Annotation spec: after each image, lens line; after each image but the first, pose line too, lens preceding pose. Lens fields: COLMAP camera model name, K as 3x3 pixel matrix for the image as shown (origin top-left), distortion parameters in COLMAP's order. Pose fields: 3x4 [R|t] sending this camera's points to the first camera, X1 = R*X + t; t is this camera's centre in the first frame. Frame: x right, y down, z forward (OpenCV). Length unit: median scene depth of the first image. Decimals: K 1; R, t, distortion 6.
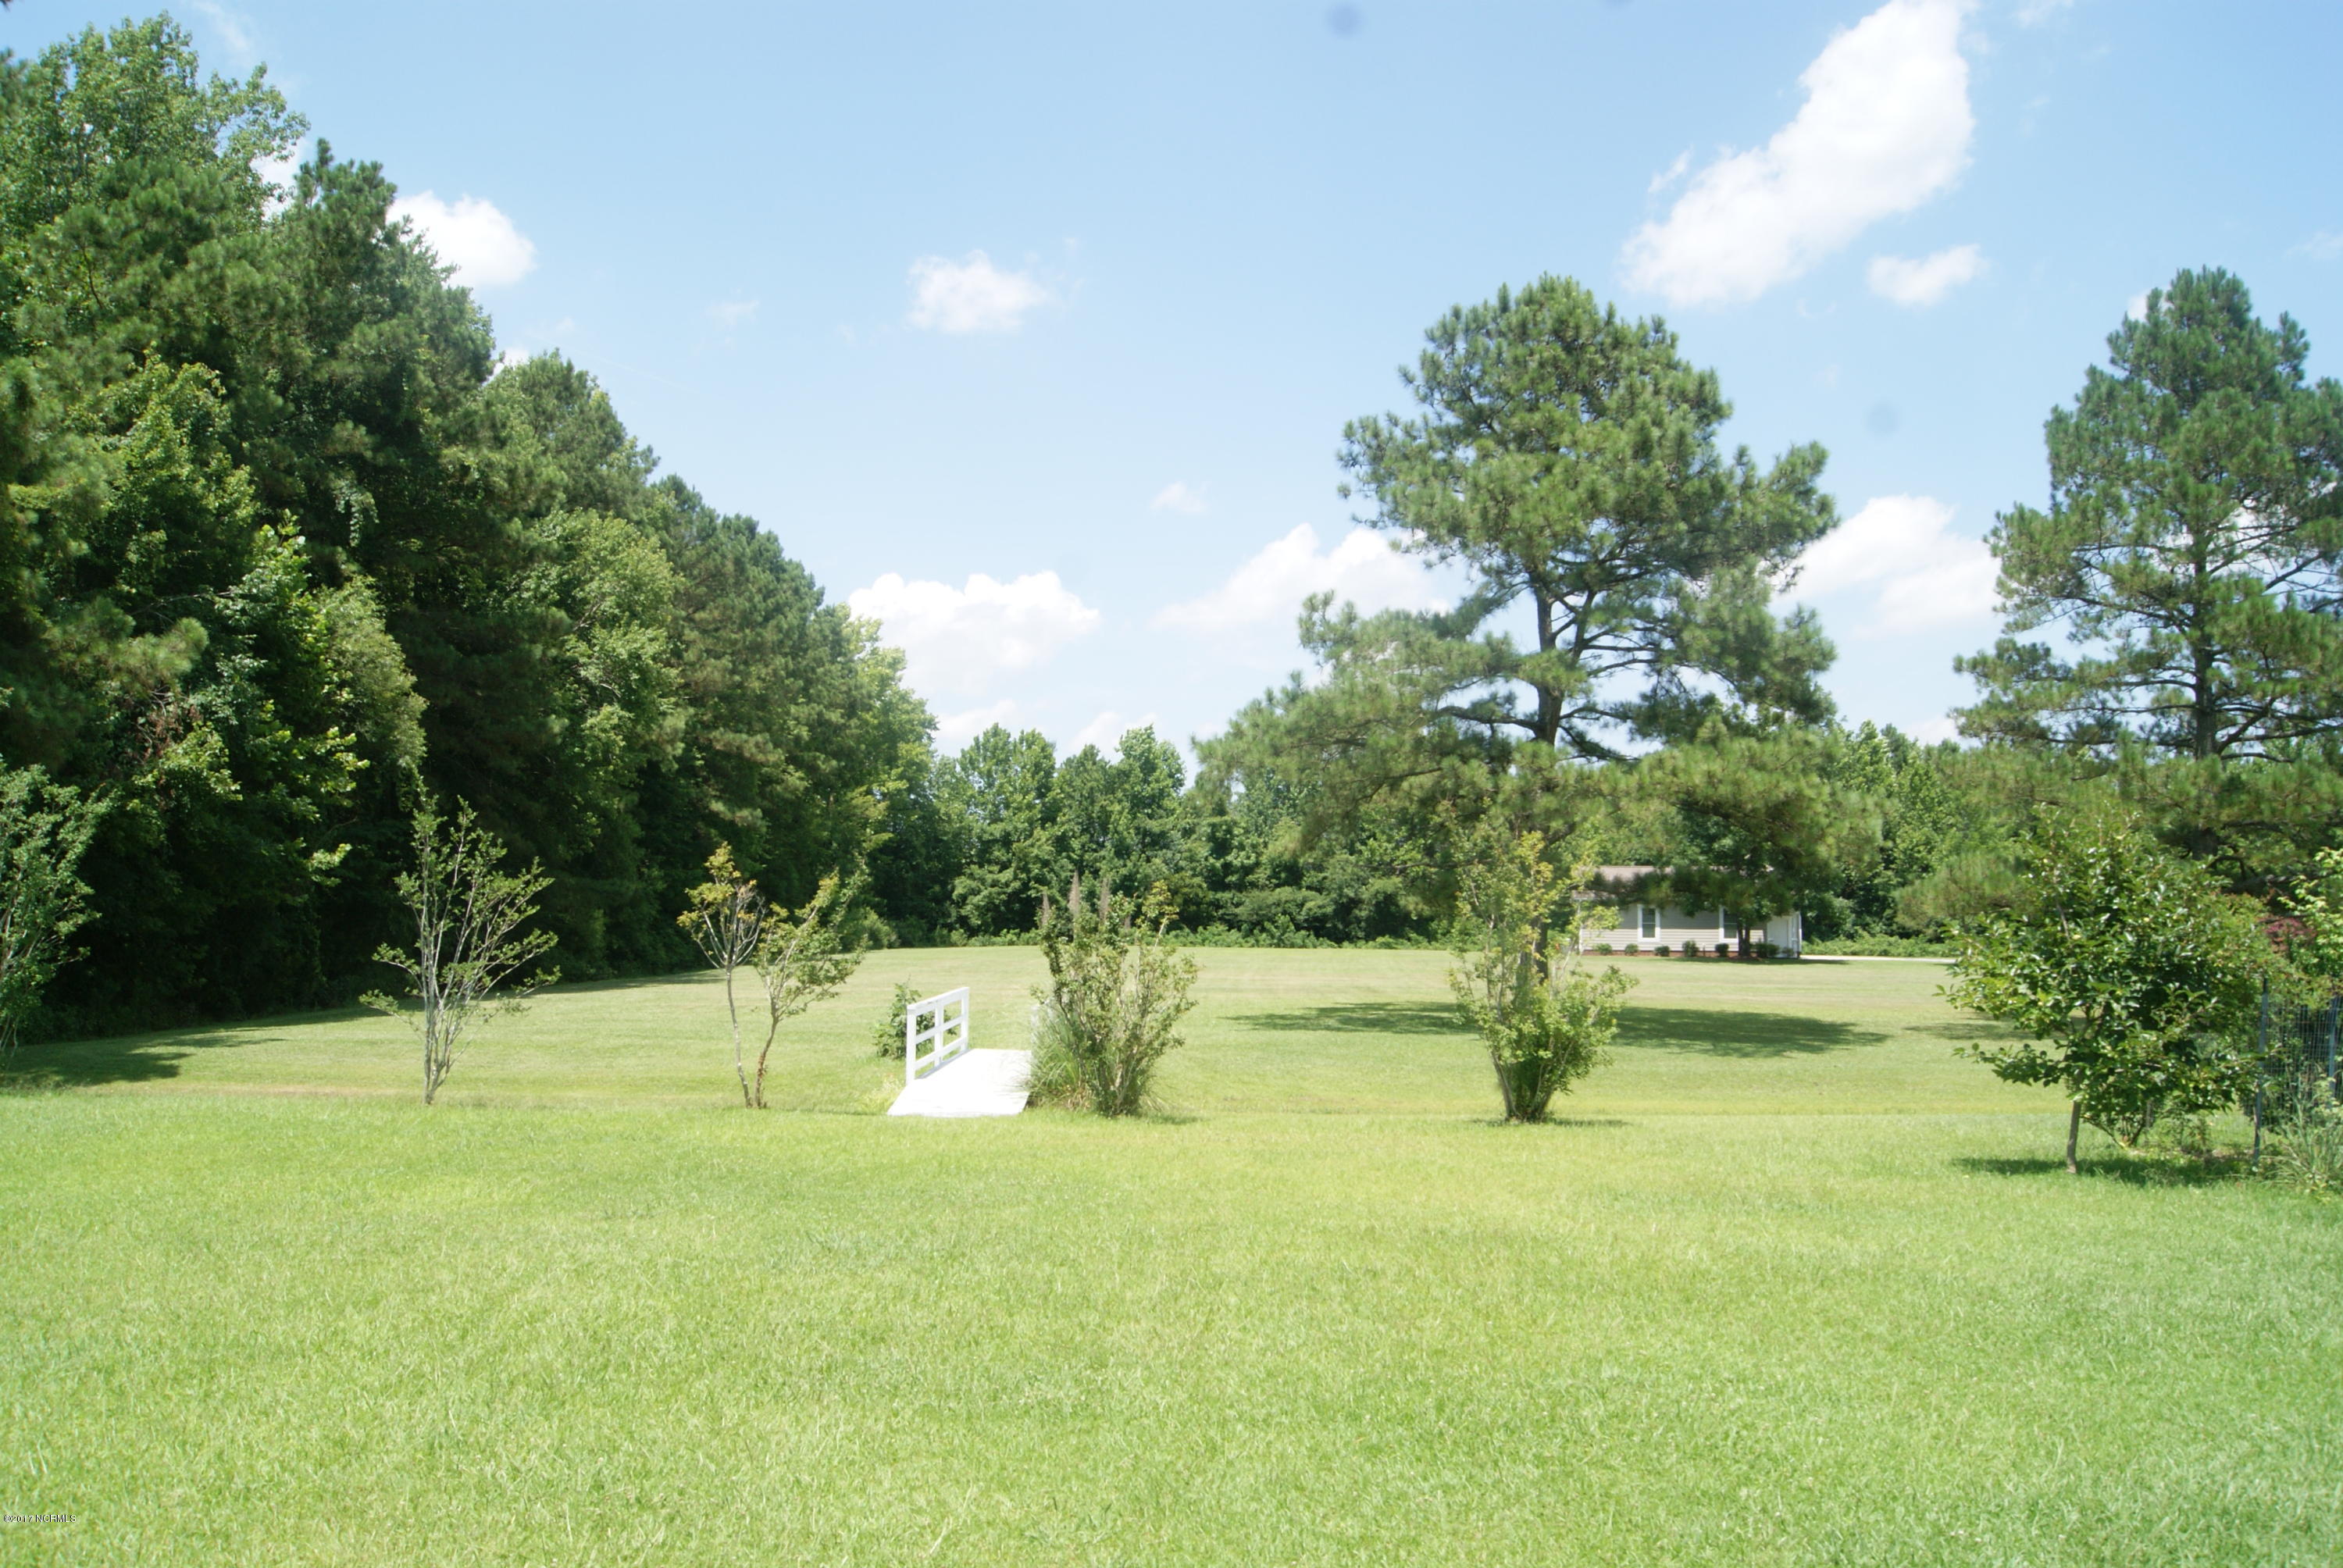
lens RADIAL K [[1856.4, 0, 1172.9], [0, 1856.4, 786.9], [0, 0, 1]] dist [-0.099331, 0.019966]
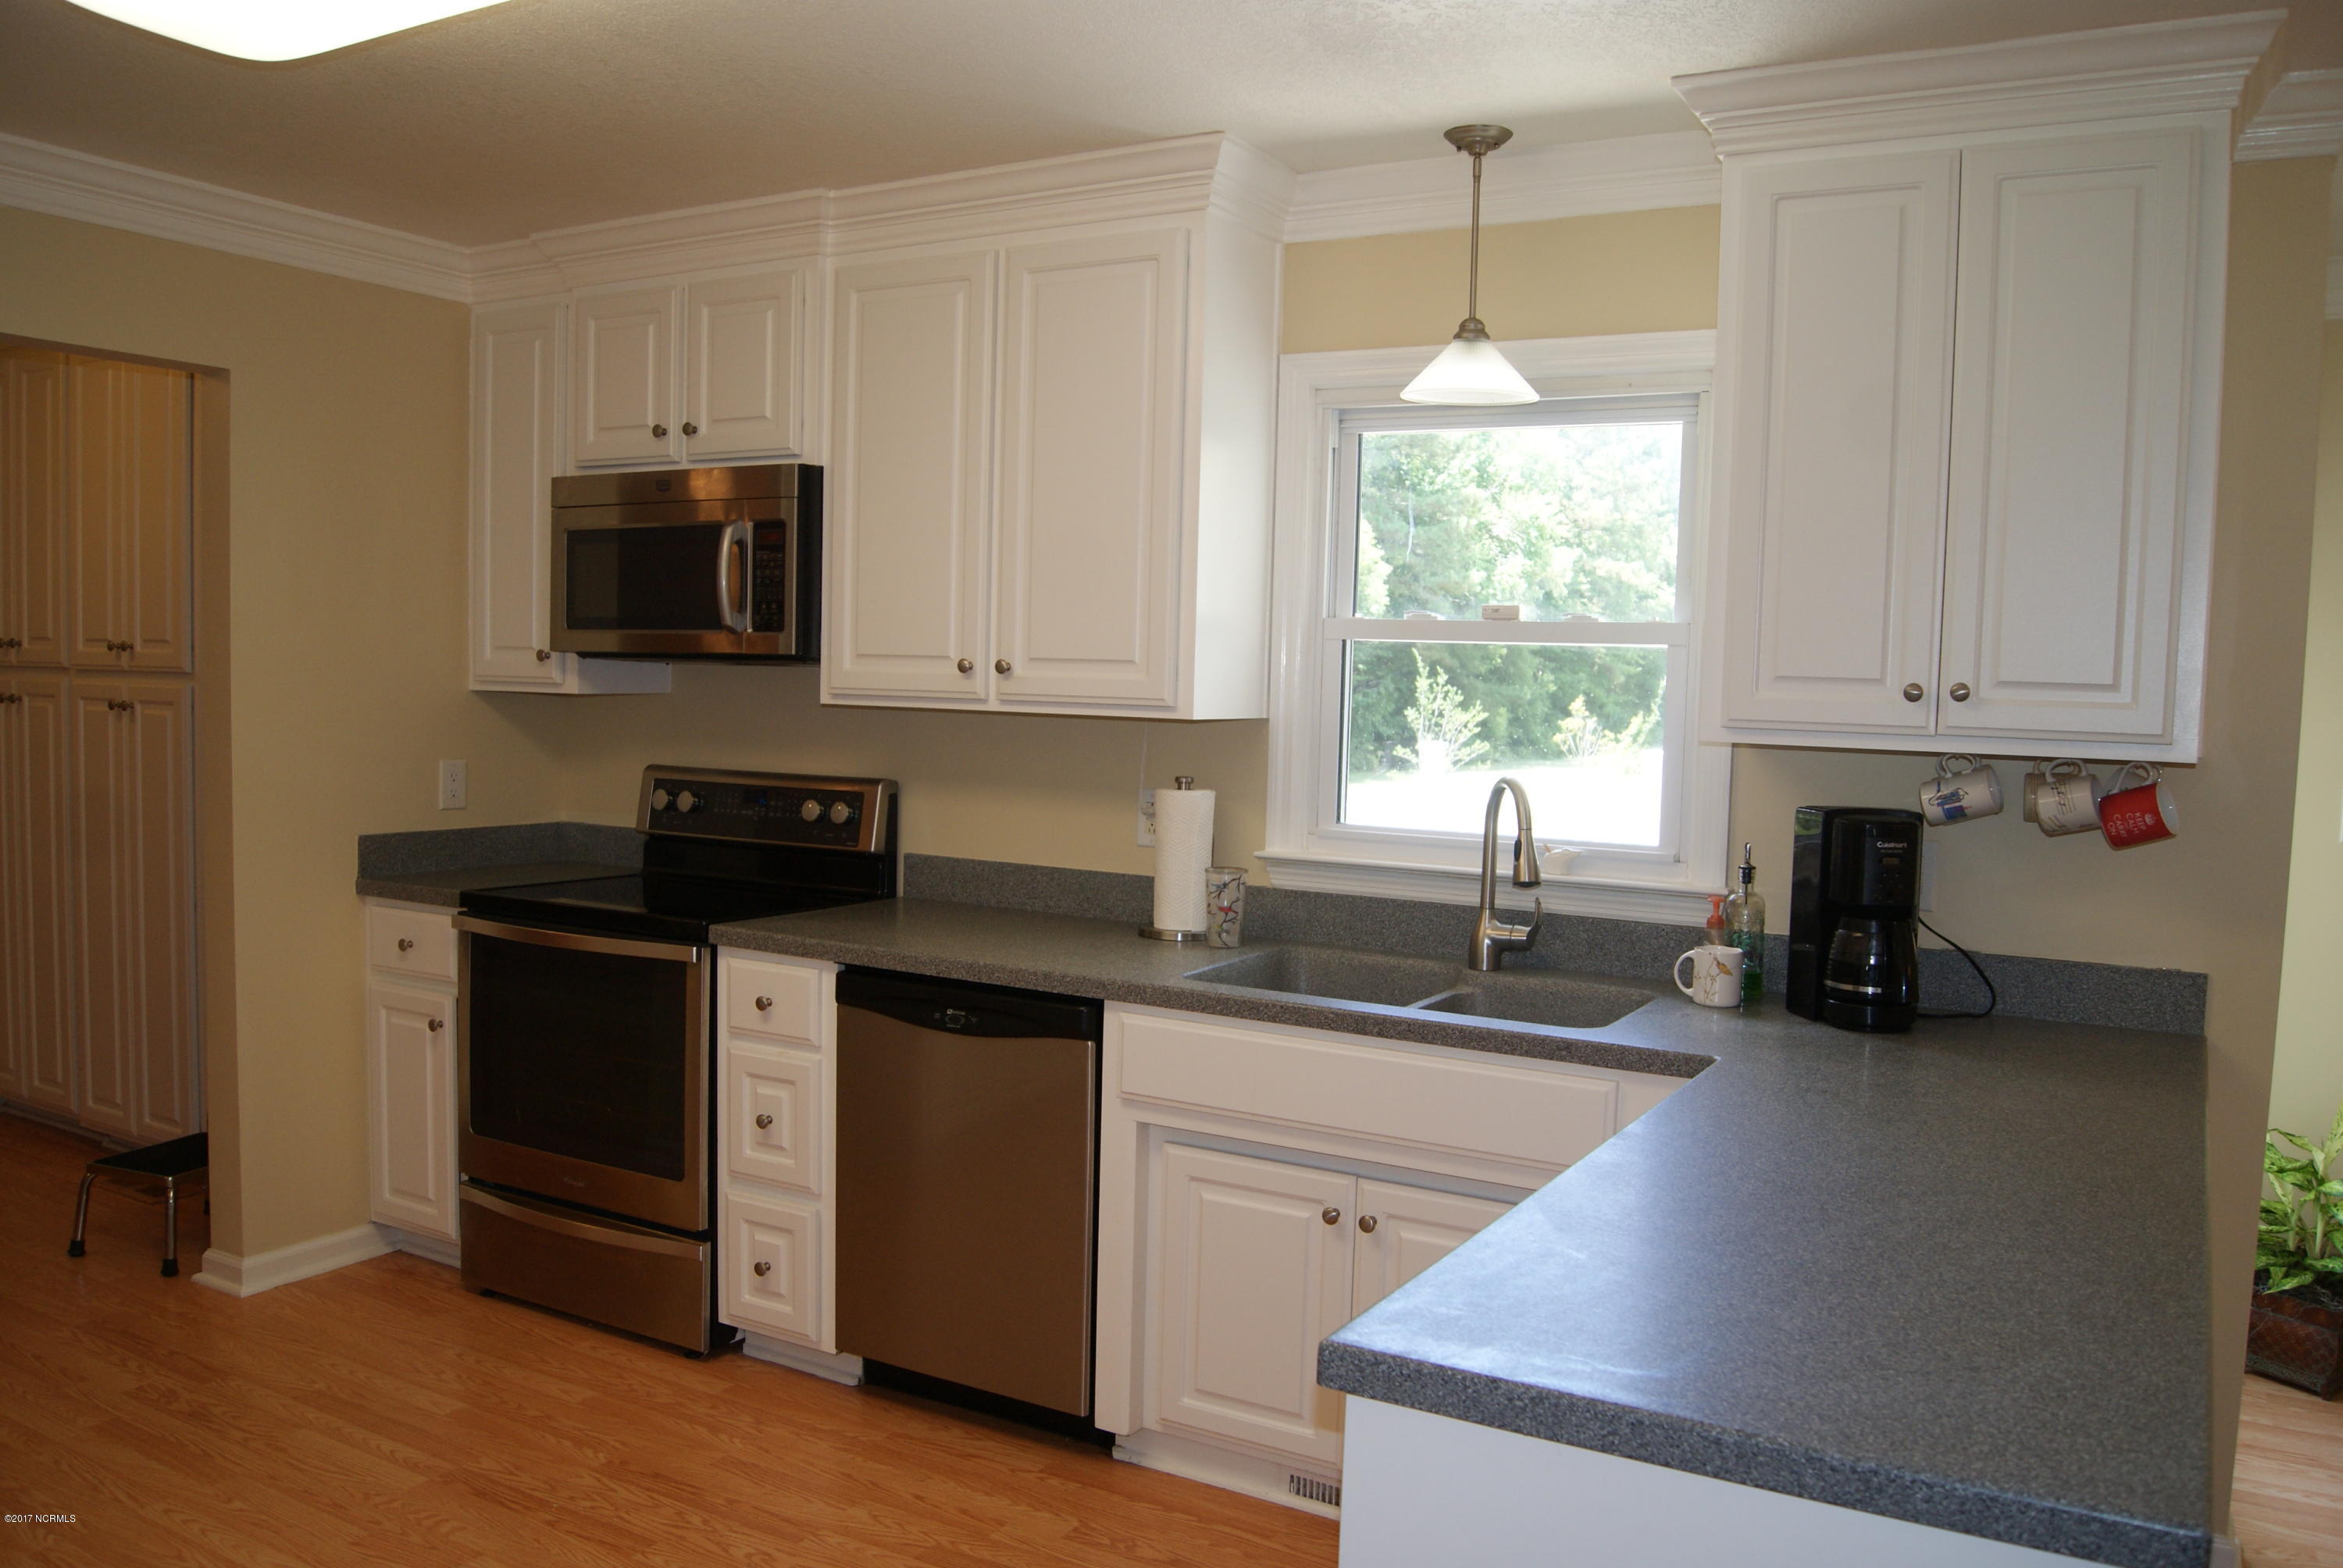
lens RADIAL K [[1856.4, 0, 1173.3], [0, 1856.4, 795.8], [0, 0, 1]] dist [-0.099331, 0.019966]
pose [[0.889110, 0.050248, -0.454927, 0.230383], [0.006570, 0.992452, 0.122459, -0.096568], [0.457647, -0.111869, 0.882069, -0.789073]]
